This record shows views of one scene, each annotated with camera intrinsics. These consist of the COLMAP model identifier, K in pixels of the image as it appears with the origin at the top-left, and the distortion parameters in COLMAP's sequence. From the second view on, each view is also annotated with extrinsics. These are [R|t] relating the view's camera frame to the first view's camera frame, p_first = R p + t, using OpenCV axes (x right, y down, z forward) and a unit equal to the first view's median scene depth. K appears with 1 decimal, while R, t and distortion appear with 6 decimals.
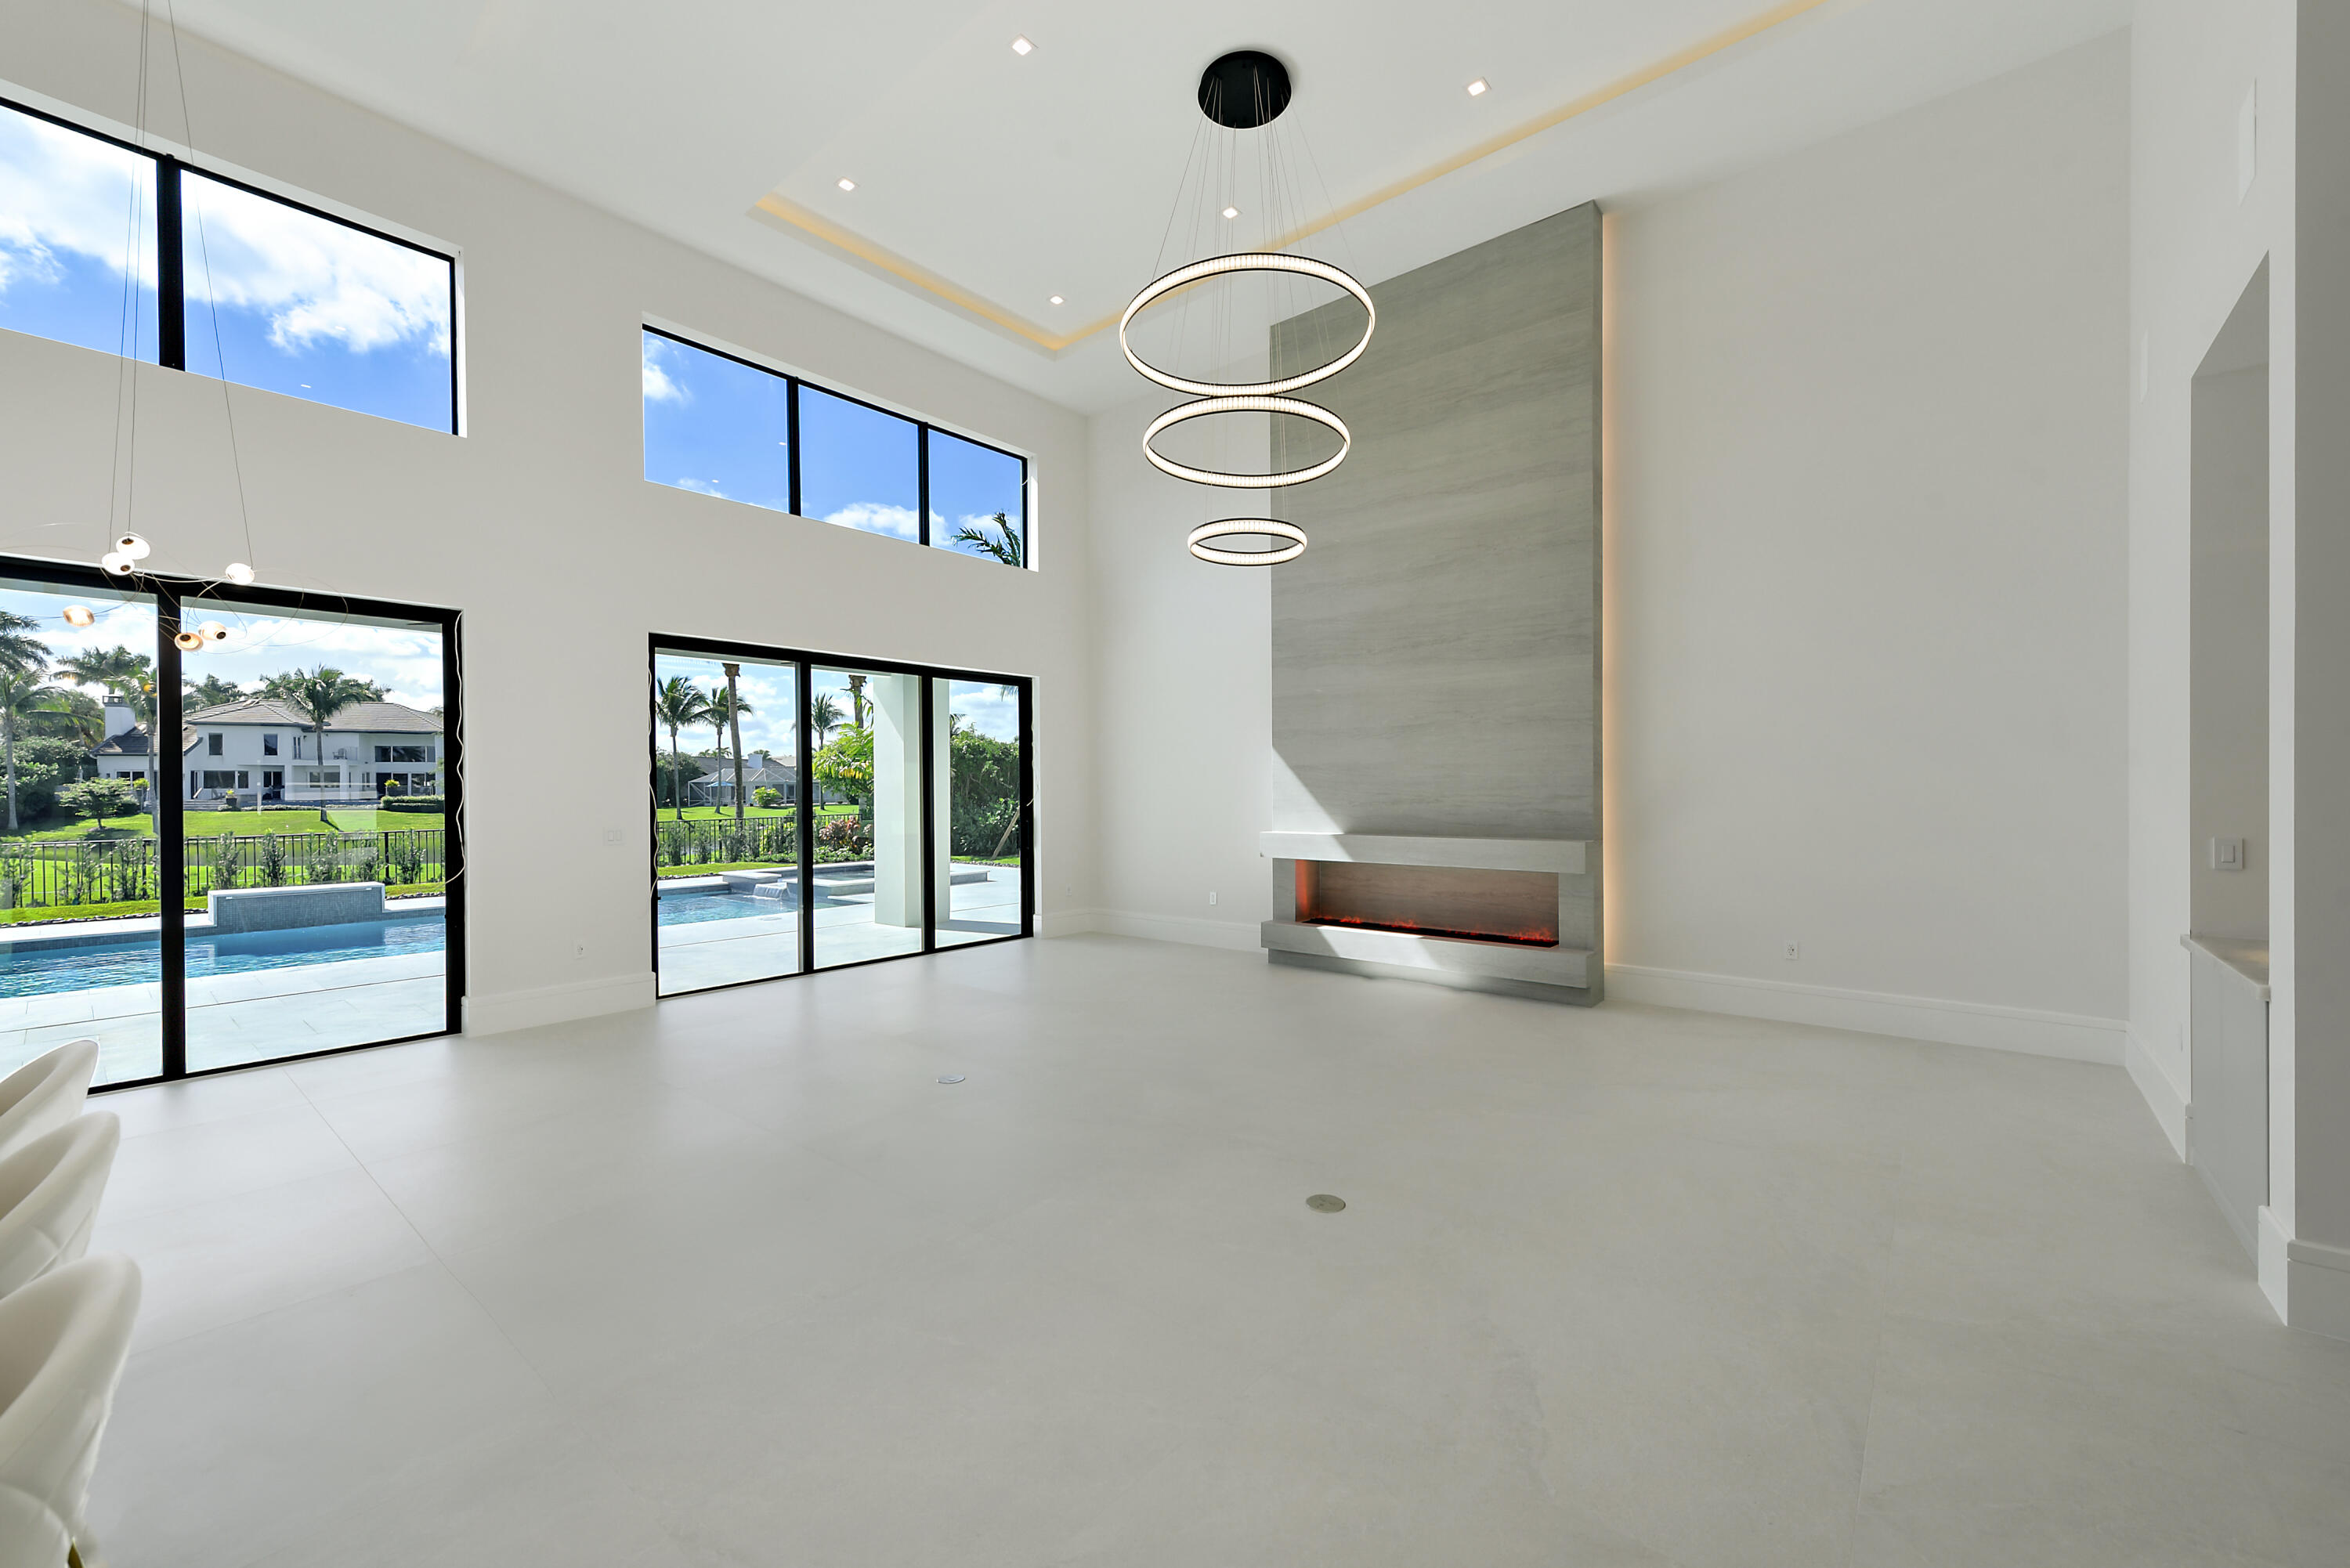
lens RADIAL K [[919.9, 0, 1183.8], [0, 919.9, 796.0], [0, 0, 1]] dist [0.003274, -0.000464]
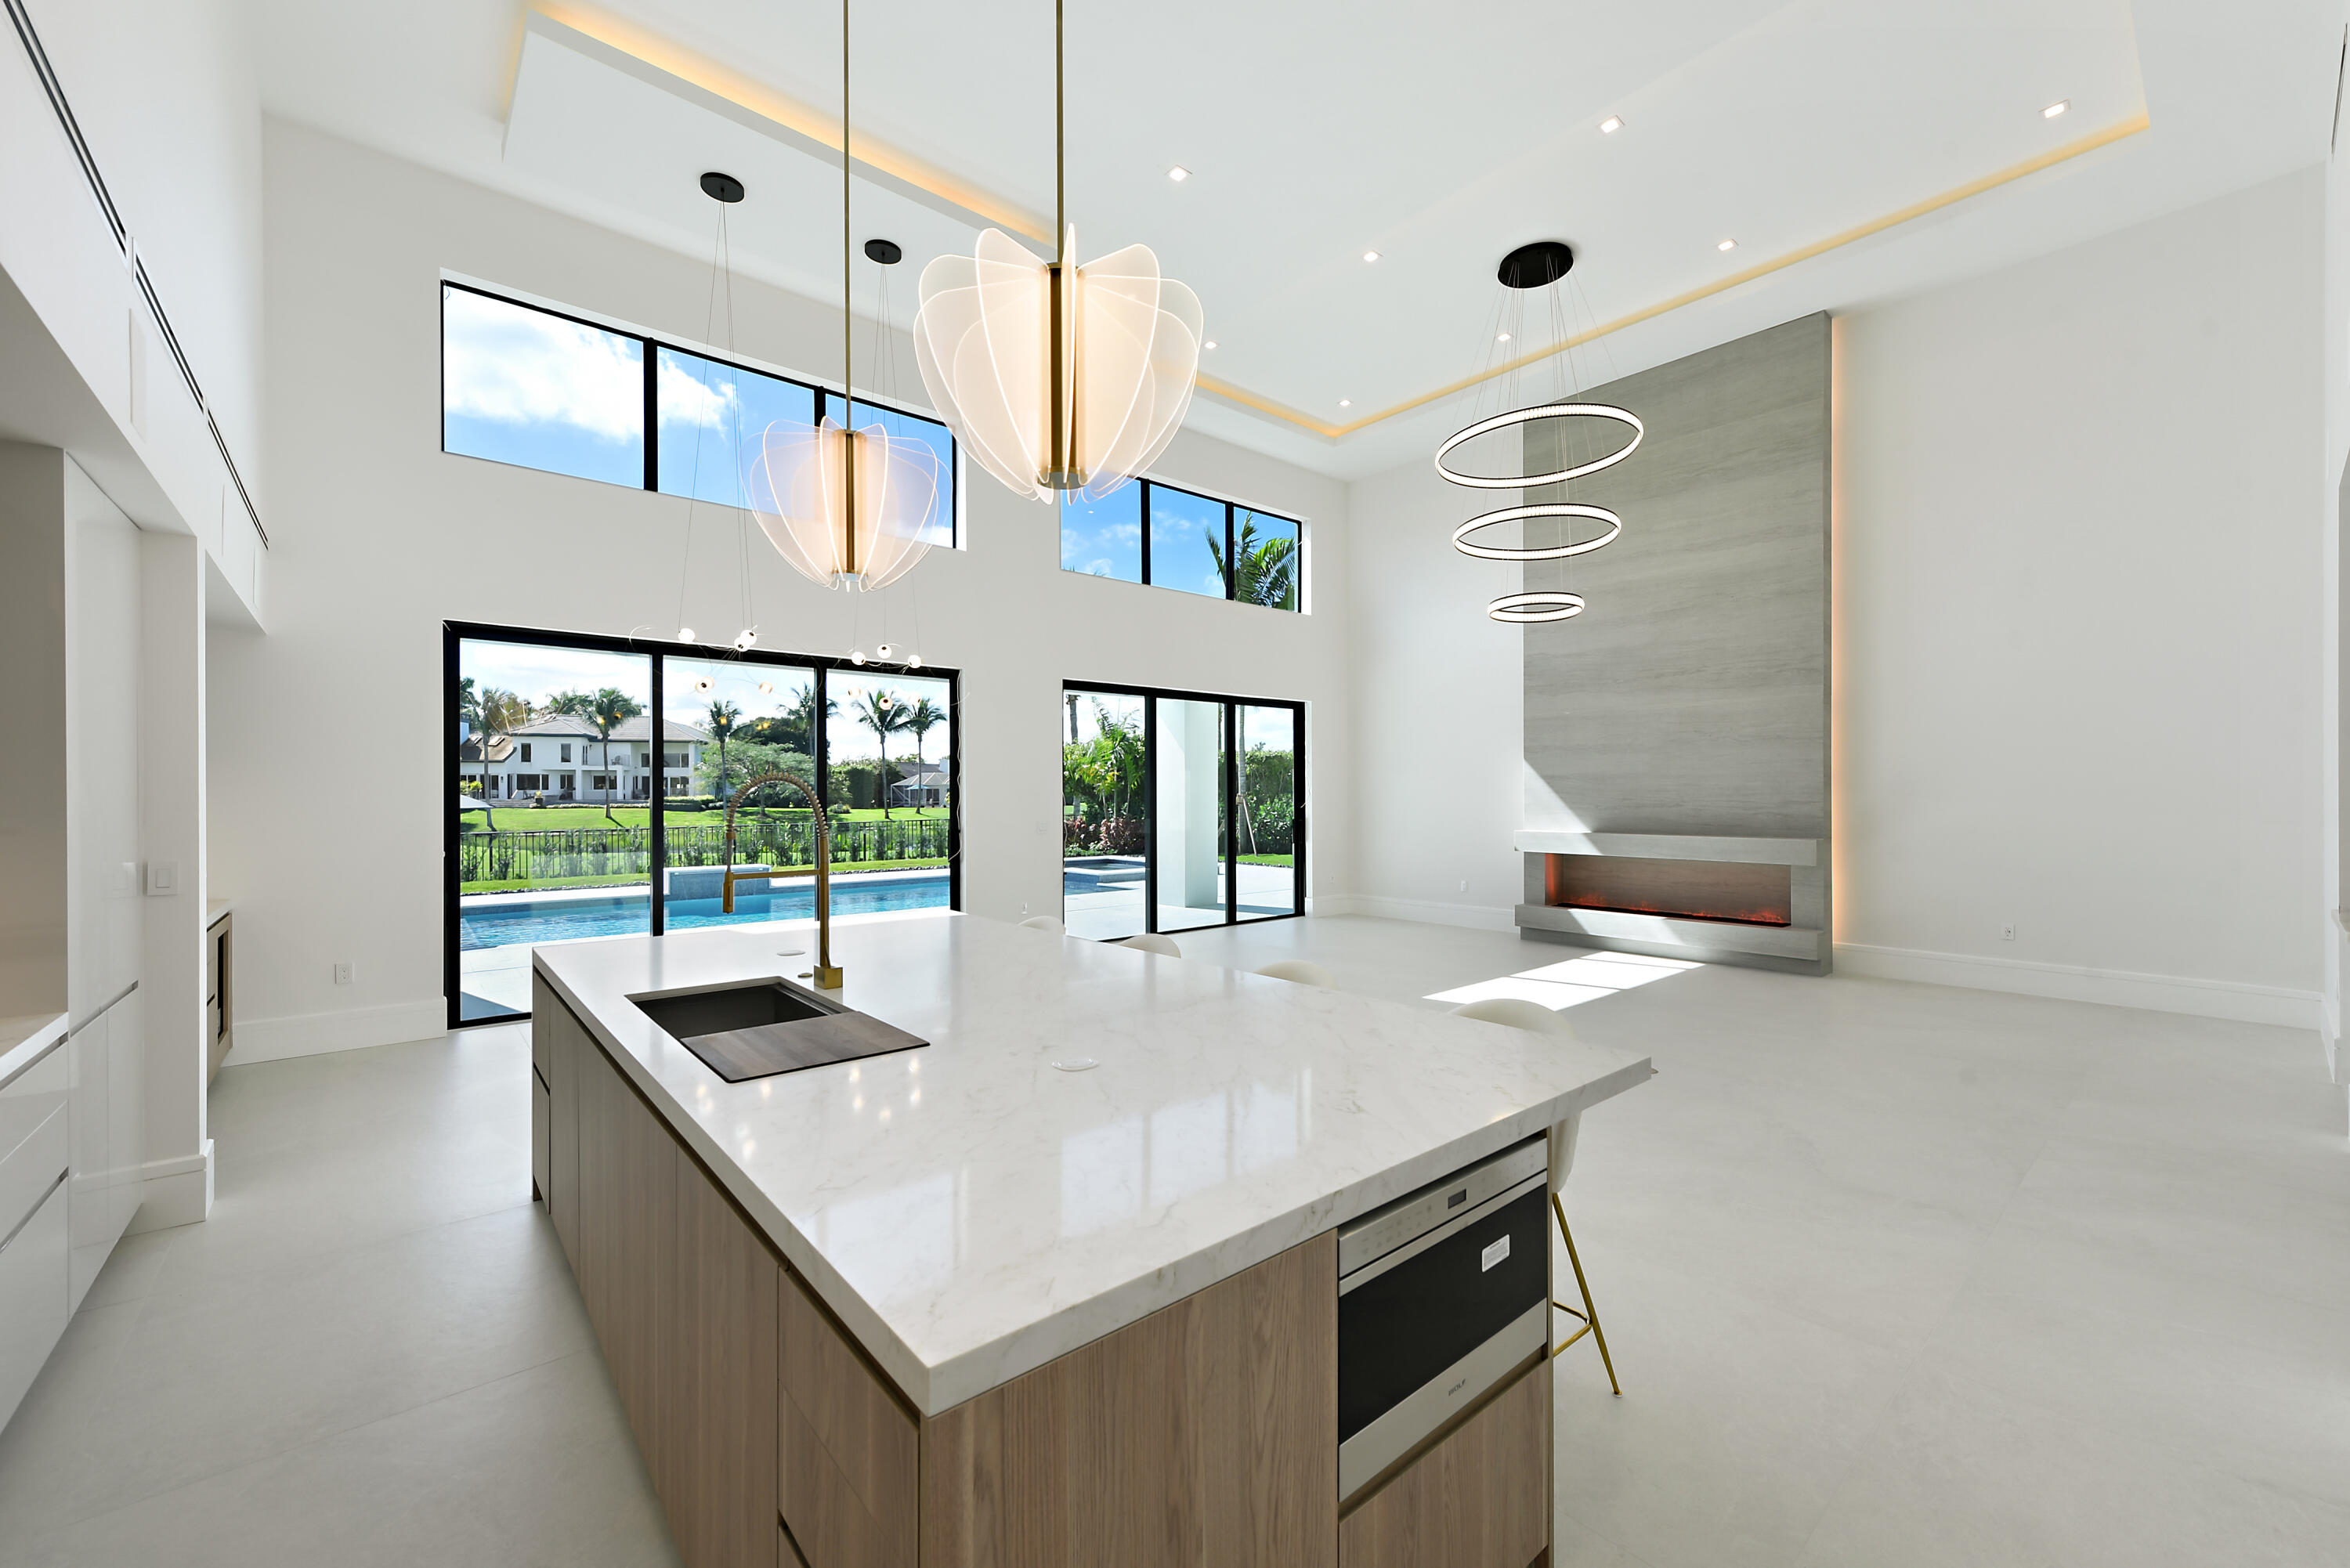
lens RADIAL K [[919.9, 0, 1183.8], [0, 919.9, 796.0], [0, 0, 1]] dist [0.003274, -0.000464]
pose [[0.986987, 0.003912, -0.160755, -0.149859], [-0.004498, 0.999985, -0.003282, -0.000072], [0.160739, 0.003962, 0.986989, -0.259700]]
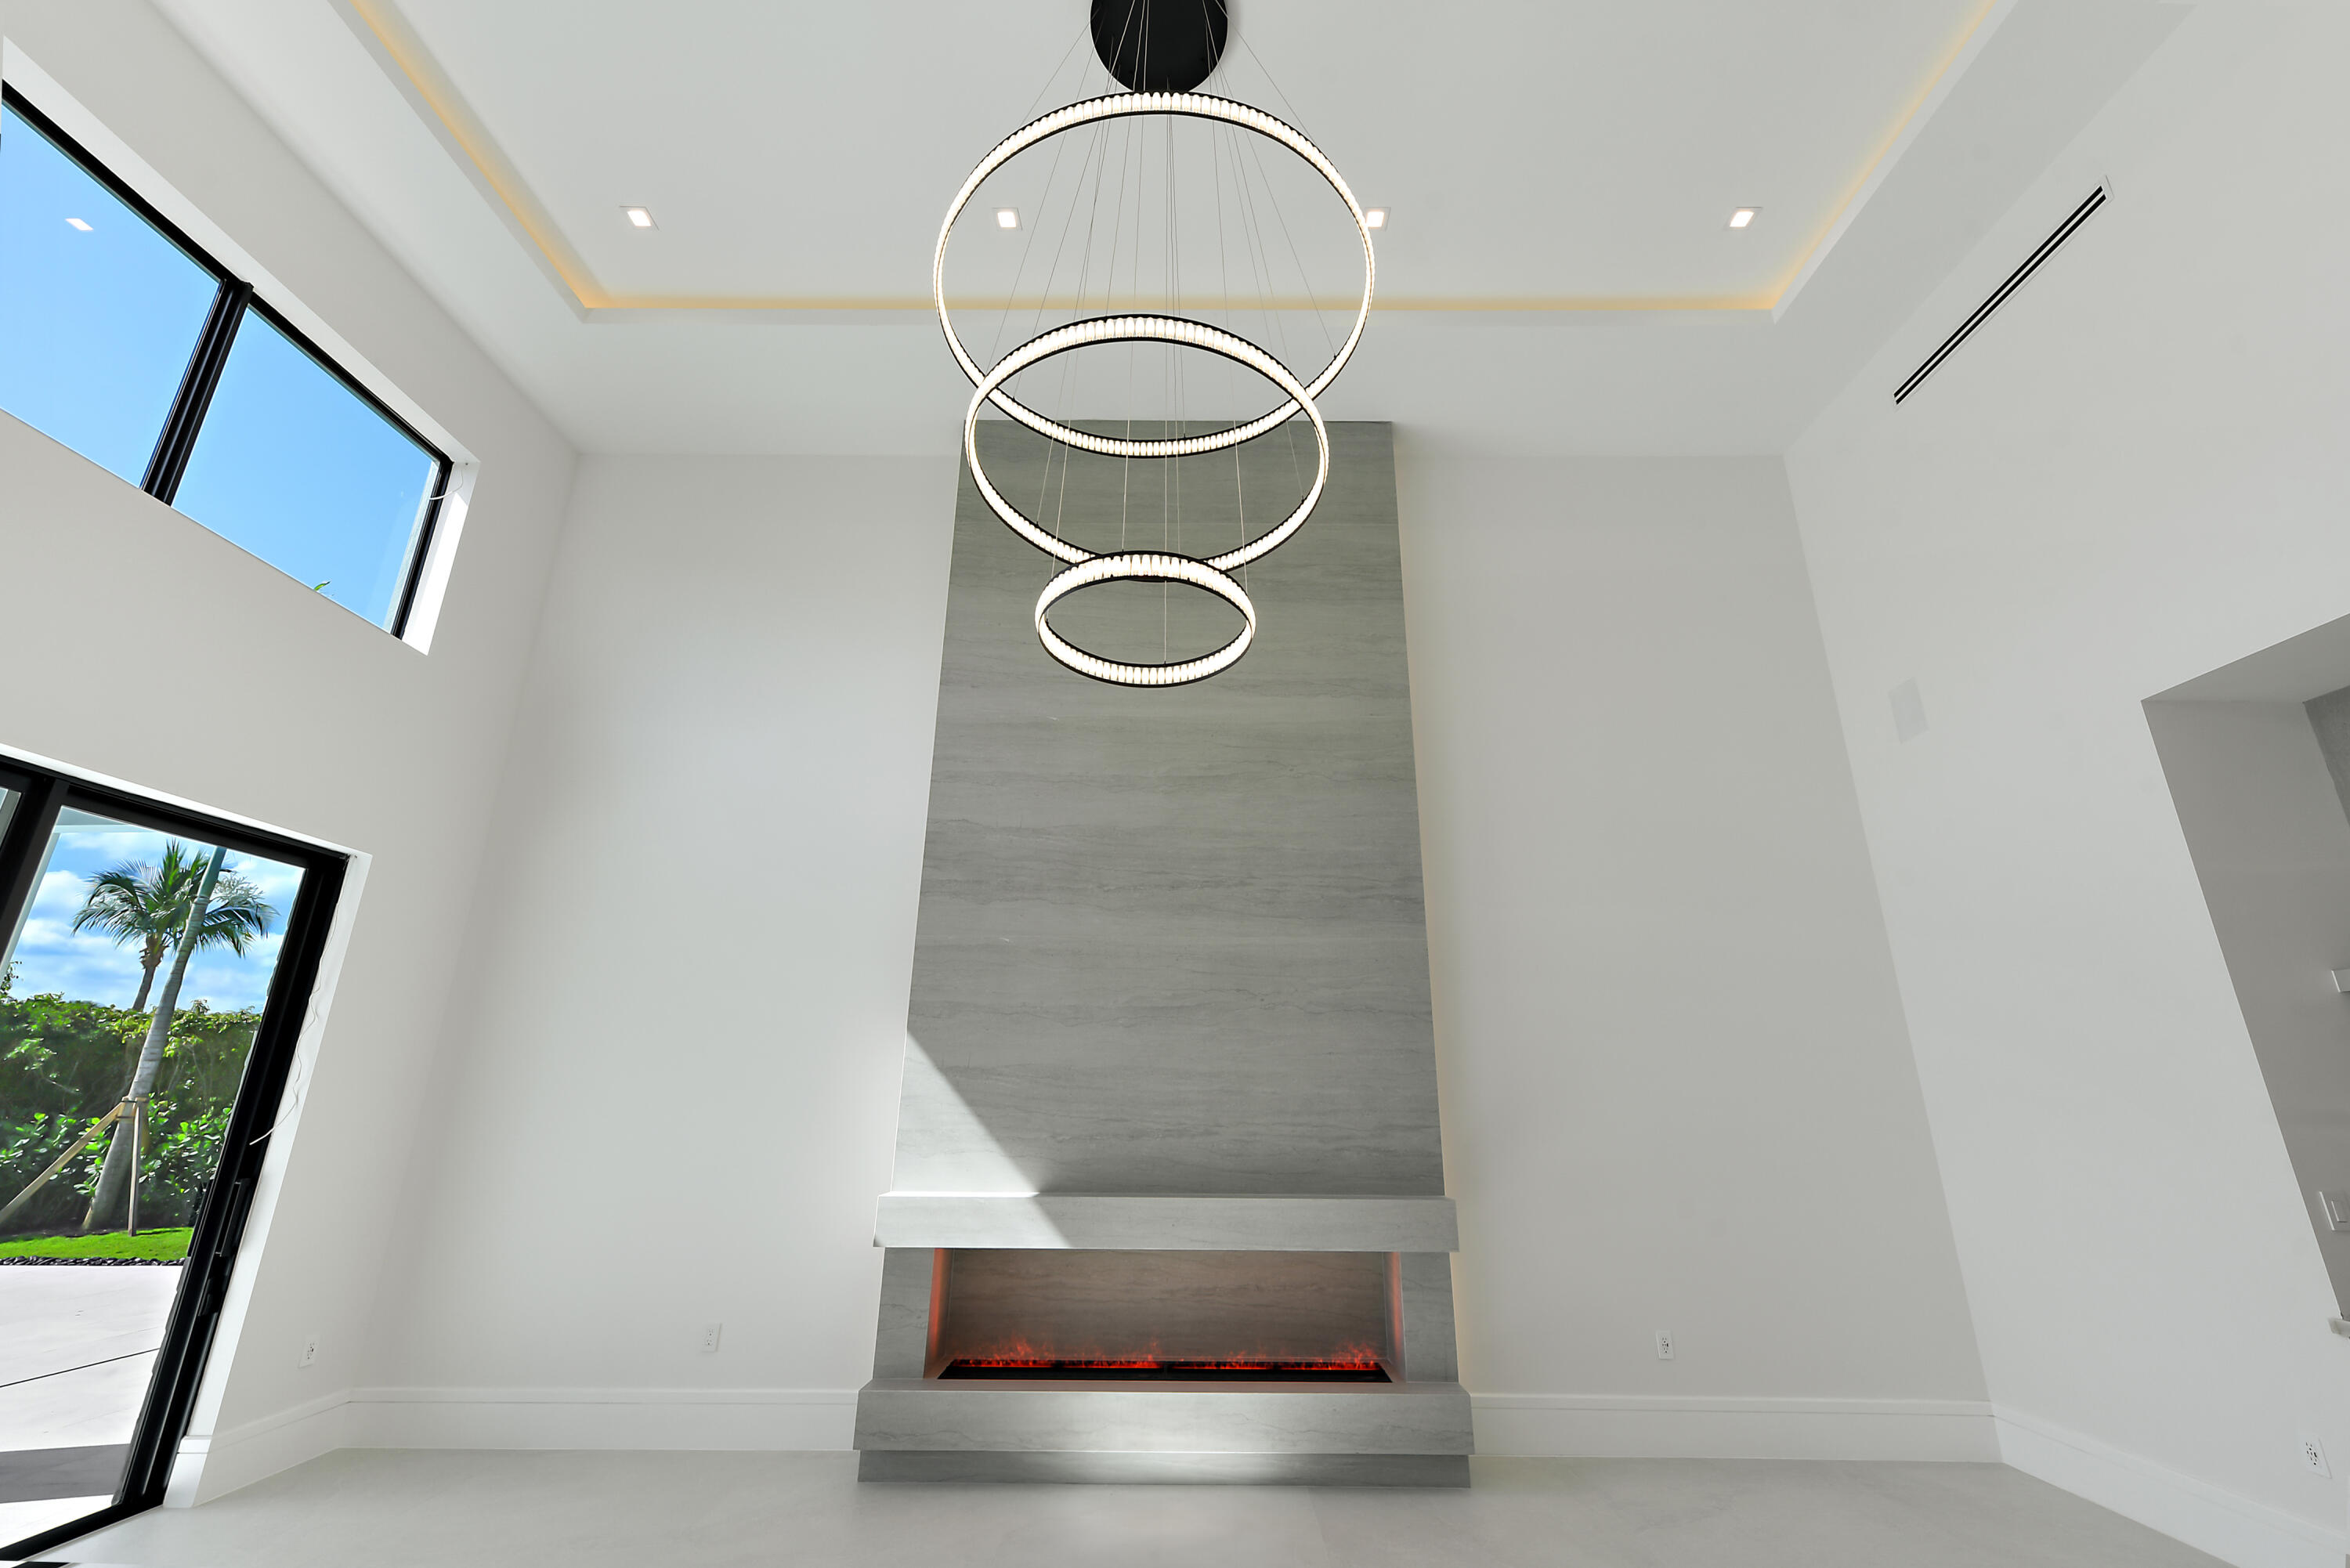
lens RADIAL K [[951.3, 0, 1175.0], [0, 951.3, 784.0], [0, 0, 1]] dist [0.002578, -0.000113]
pose [[0.779053, 0.208751, 0.591184, -0.155538], [-0.007049, 0.945798, -0.324679, -0.007965], [-0.626918, 0.248775, 0.738298, 0.424130]]
